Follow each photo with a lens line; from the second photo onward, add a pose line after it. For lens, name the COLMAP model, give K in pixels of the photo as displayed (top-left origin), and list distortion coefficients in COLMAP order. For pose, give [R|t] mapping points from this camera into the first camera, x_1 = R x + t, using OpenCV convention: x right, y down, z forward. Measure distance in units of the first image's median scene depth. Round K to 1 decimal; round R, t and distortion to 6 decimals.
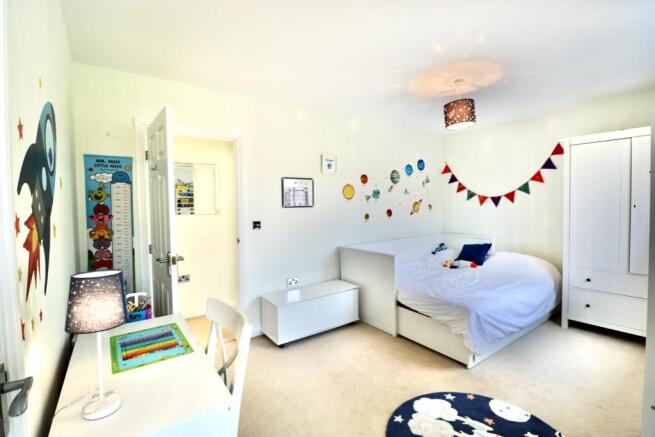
lens RADIAL K [[305.4, 0, 328.3], [0, 305.4, 215.5], [0, 0, 1]] dist [-0.010004, -0.000903]
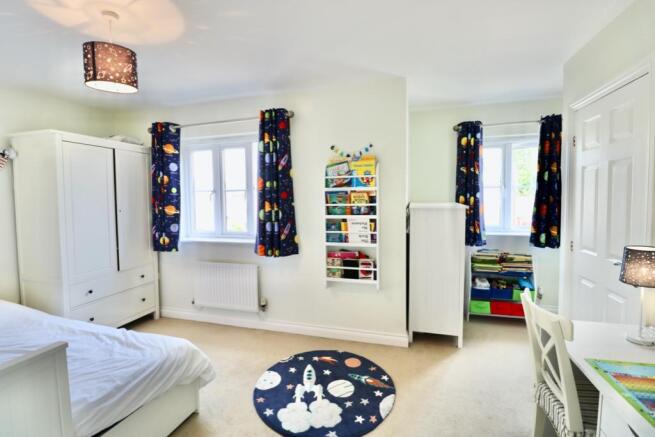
lens RADIAL K [[305.4, 0, 328.3], [0, 305.4, 215.5], [0, 0, 1]] dist [-0.010004, -0.000903]
pose [[-0.609781, -0.026804, 0.792117, -0.483695], [0.048388, 0.996305, 0.070963, -0.071193], [-0.791092, 0.081600, -0.606230, 1.515295]]
